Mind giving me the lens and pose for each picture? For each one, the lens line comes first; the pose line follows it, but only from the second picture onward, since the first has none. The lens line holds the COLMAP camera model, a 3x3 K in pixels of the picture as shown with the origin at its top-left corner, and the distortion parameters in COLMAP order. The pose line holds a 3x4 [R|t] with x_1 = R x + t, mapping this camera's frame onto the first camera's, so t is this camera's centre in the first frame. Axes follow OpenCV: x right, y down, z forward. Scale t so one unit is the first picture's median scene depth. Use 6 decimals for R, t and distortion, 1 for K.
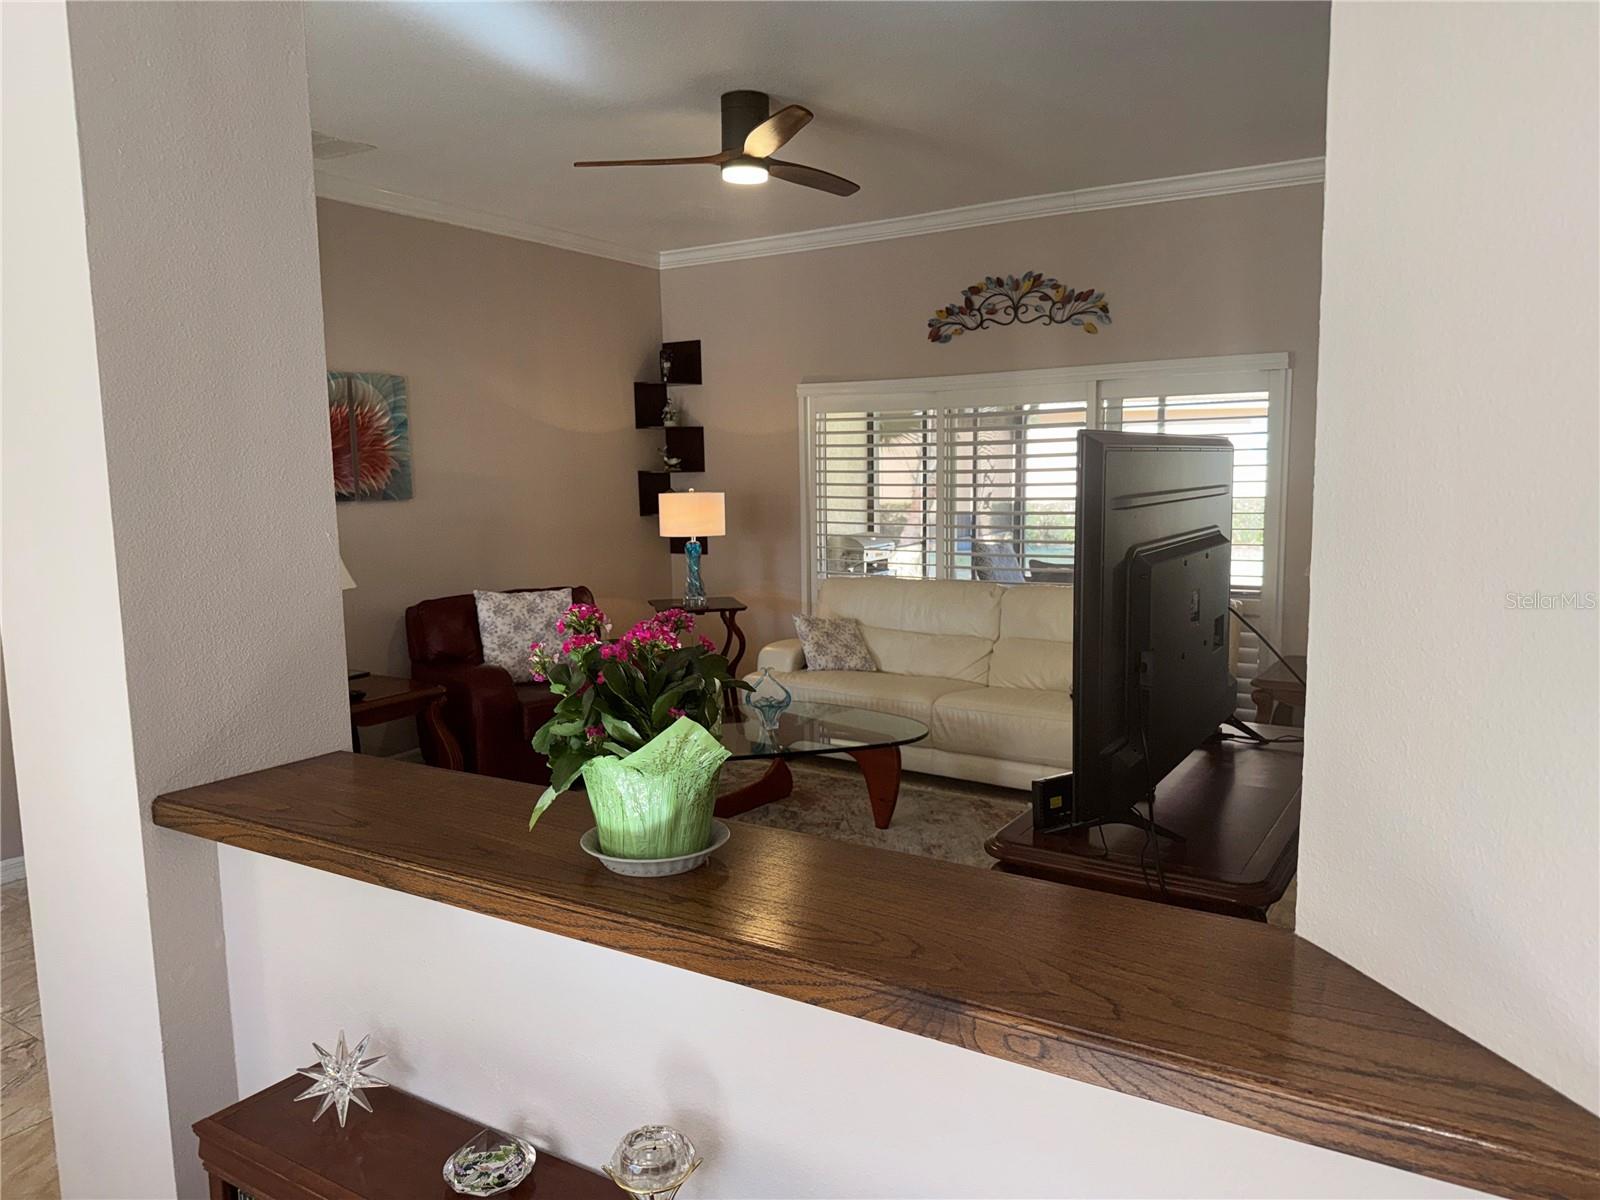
lens RADIAL K [[1123.3, 0, 801.8], [0, 1123.3, 597.2], [0, 0, 1]] dist [0.010783, 0.000223]
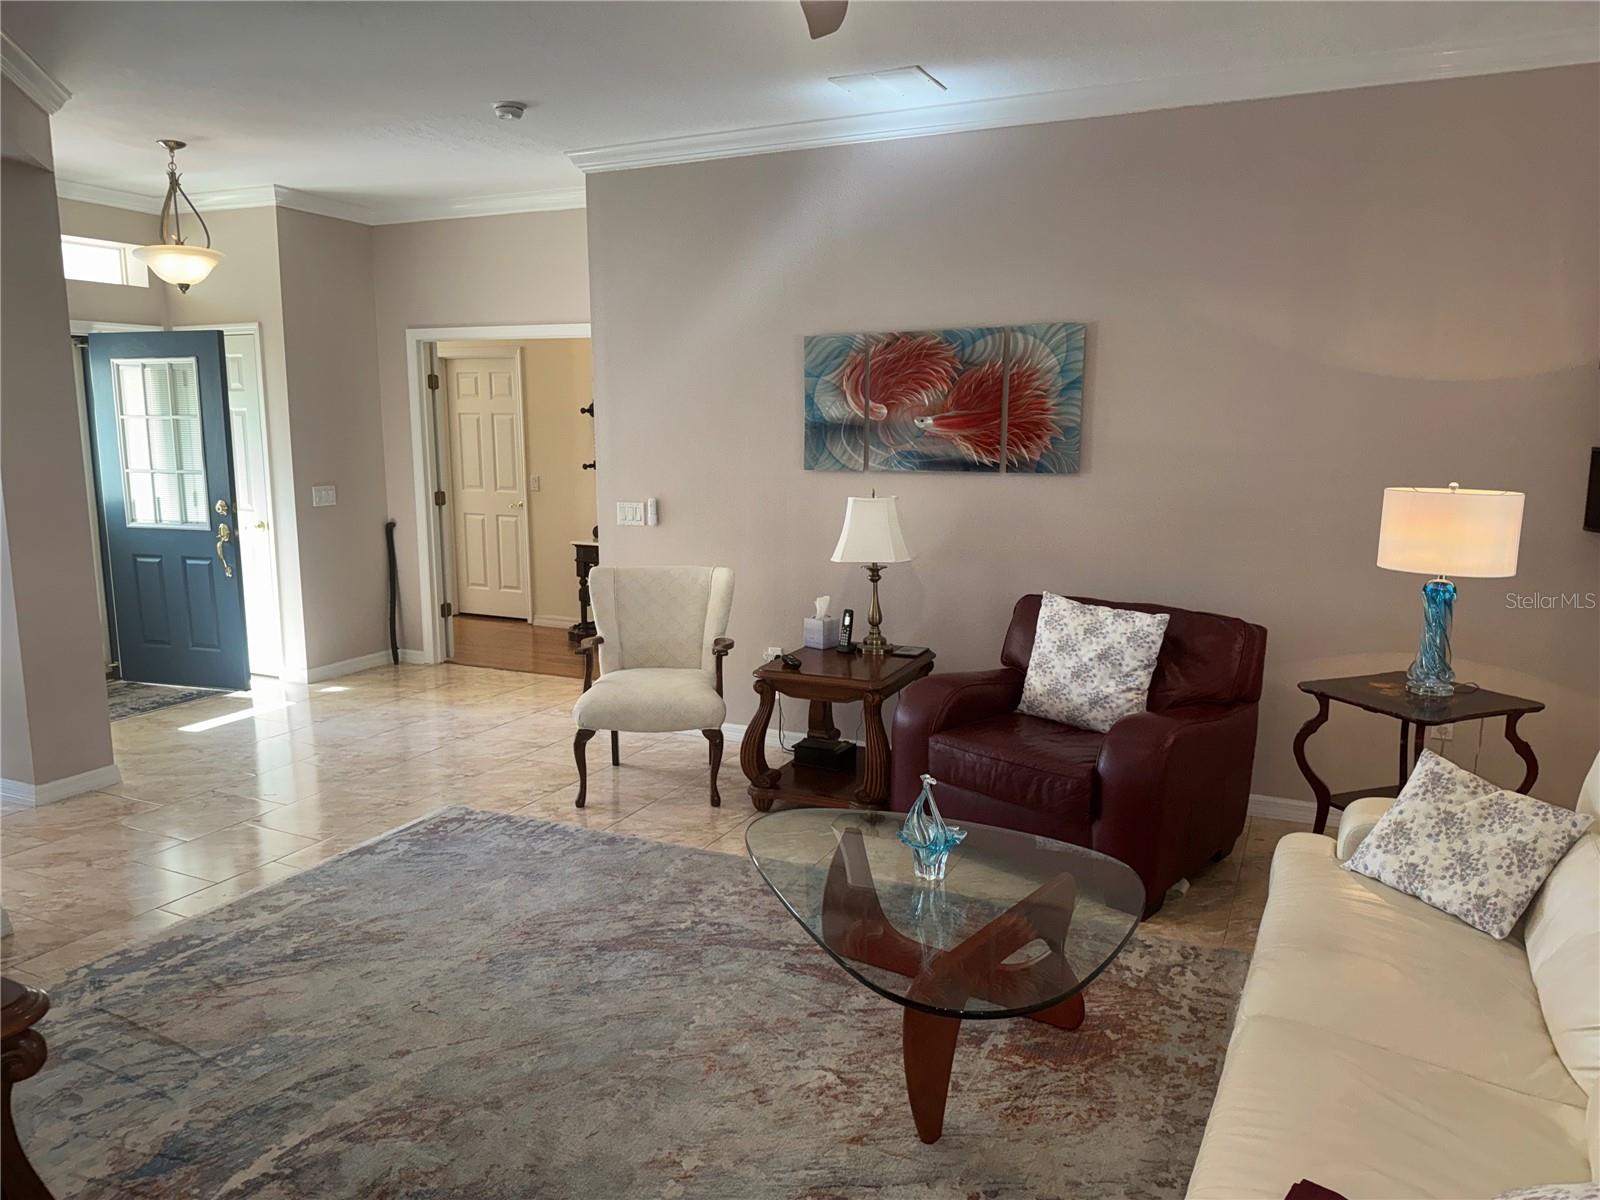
lens RADIAL K [[1123.3, 0, 800.5], [0, 1123.3, 606.5], [0, 0, 1]] dist [0.010783, 0.000223]
pose [[0.079036, 0.181920, -0.980132, 0.477791], [-0.096047, 0.980023, 0.174155, -0.116949], [0.992234, 0.080374, 0.094930, 0.736467]]
